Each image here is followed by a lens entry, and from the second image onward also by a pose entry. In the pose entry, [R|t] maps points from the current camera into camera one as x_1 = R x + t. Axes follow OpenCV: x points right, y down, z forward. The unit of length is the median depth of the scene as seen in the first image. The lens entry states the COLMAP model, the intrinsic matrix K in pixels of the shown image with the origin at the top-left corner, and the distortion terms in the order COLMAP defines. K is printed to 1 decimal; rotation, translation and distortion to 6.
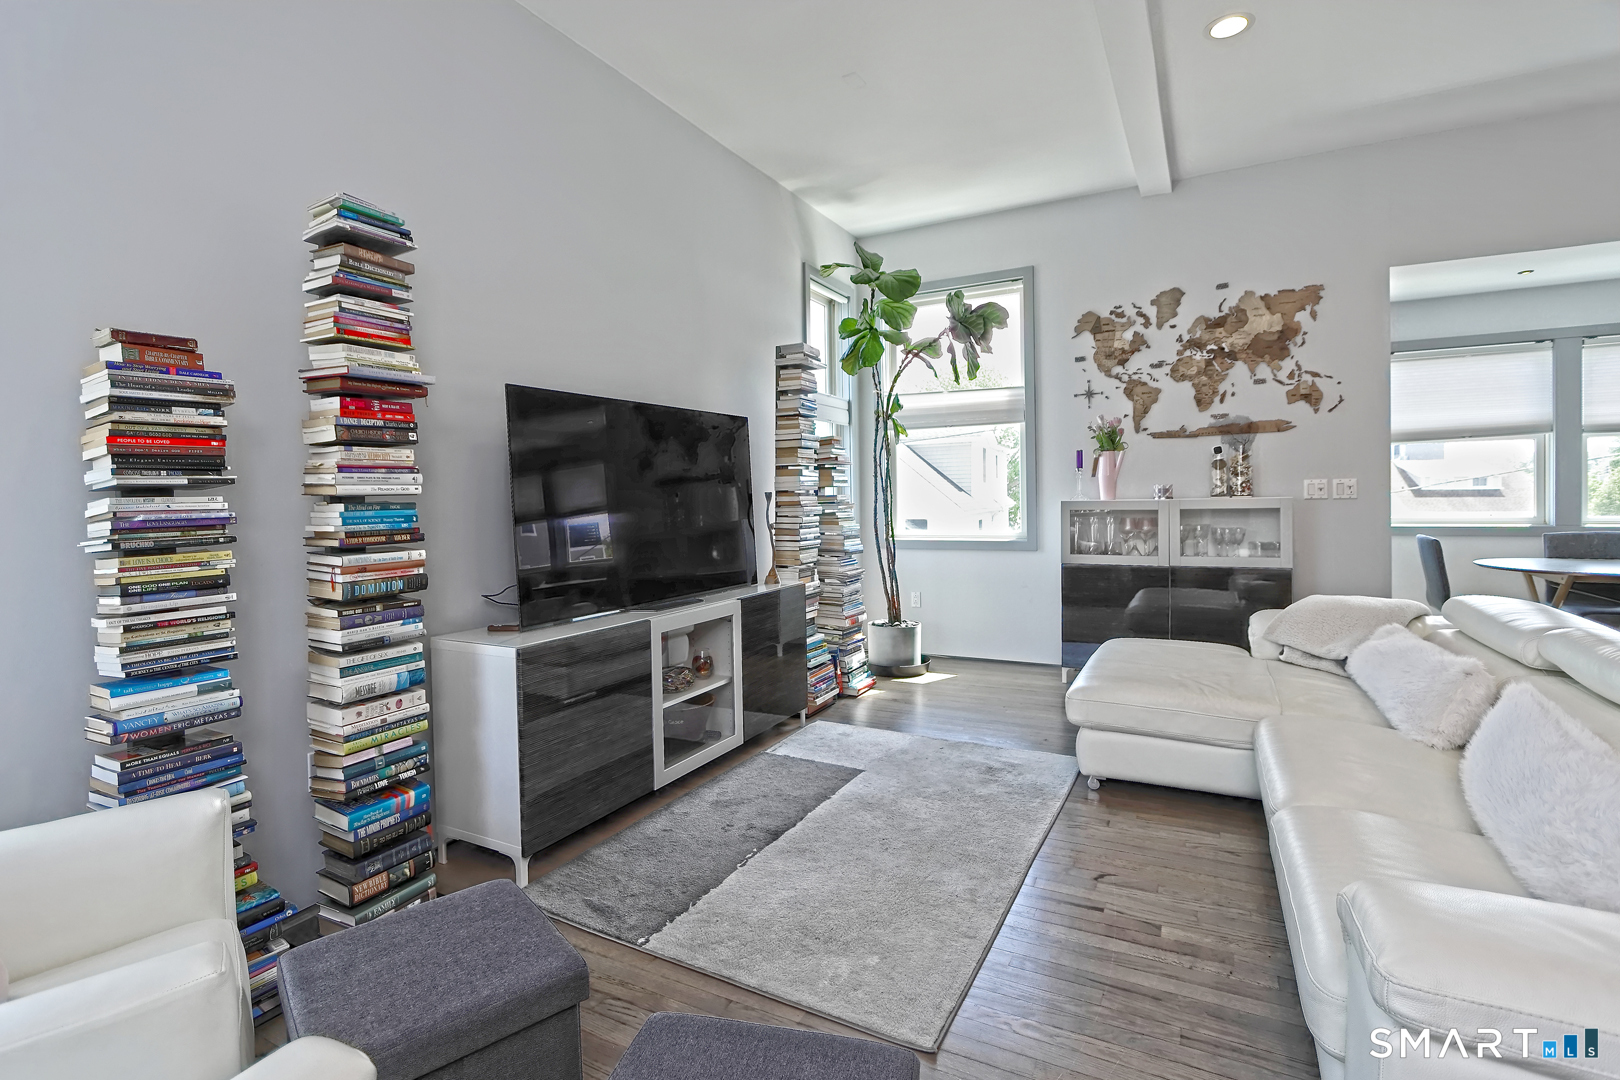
lens RADIAL K [[756.1, 0, 797.3], [0, 756.1, 477.2], [0, 0, 1]] dist [-0.011494, 0.000415]
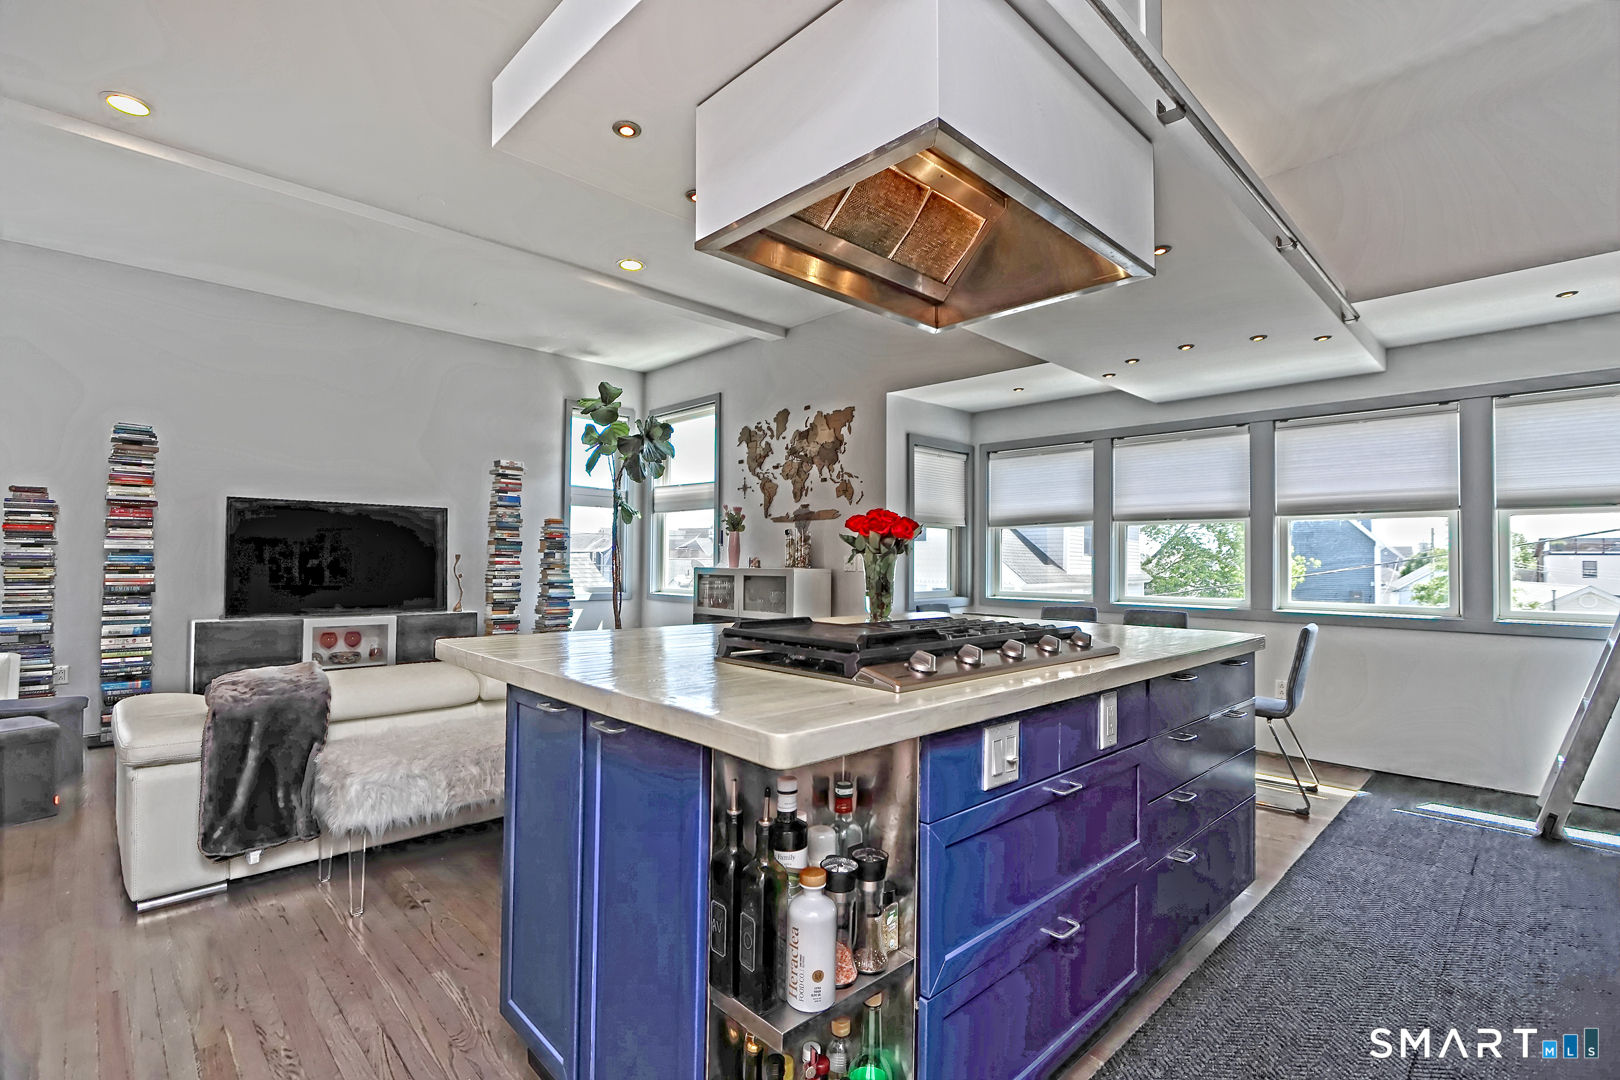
lens RADIAL K [[756.1, 0, 798.5], [0, 756.1, 503.7], [0, 0, 1]] dist [-0.011494, 0.000415]
pose [[0.951478, 0.003371, -0.307698, 1.074183], [-0.019728, 0.998551, -0.050065, -0.020921], [0.307083, 0.053706, 0.950166, -0.289907]]
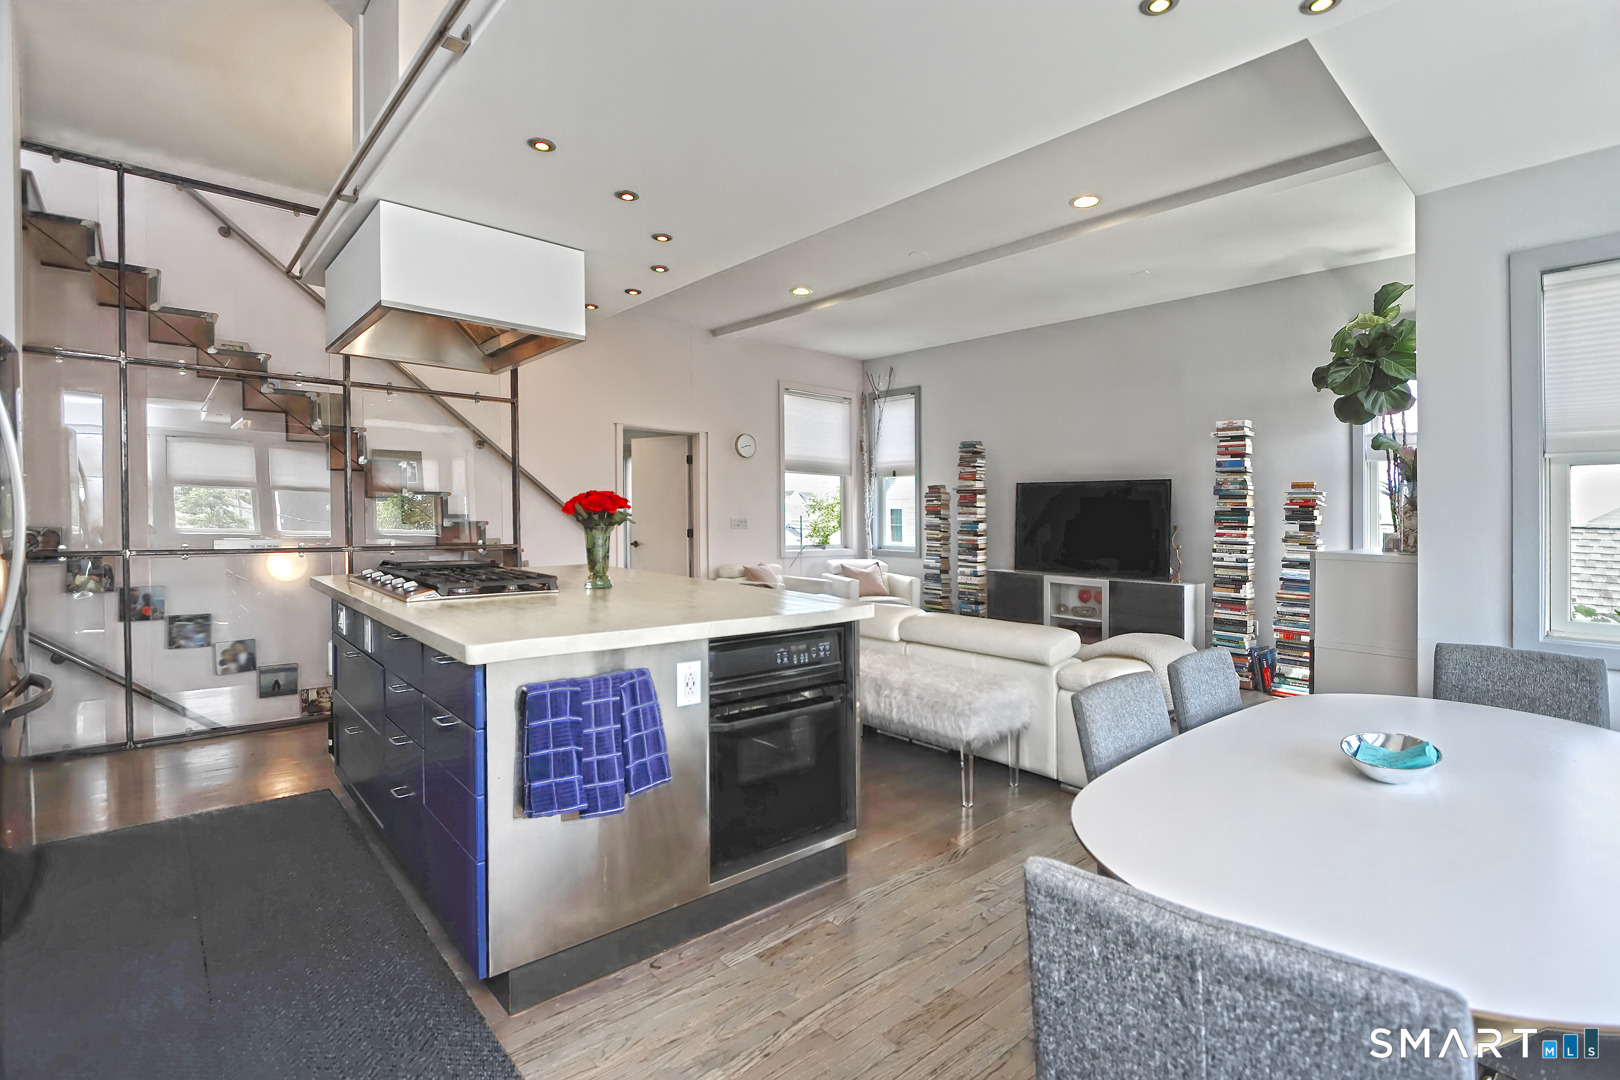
lens RADIAL K [[756.1, 0, 774.7], [0, 756.1, 523.2], [0, 0, 1]] dist [-0.011494, 0.000415]
pose [[-0.365702, 0.016425, -0.930587, 1.629282], [0.004385, 0.999864, 0.015924, -0.013718], [0.930722, 0.001743, -0.365724, 0.744285]]
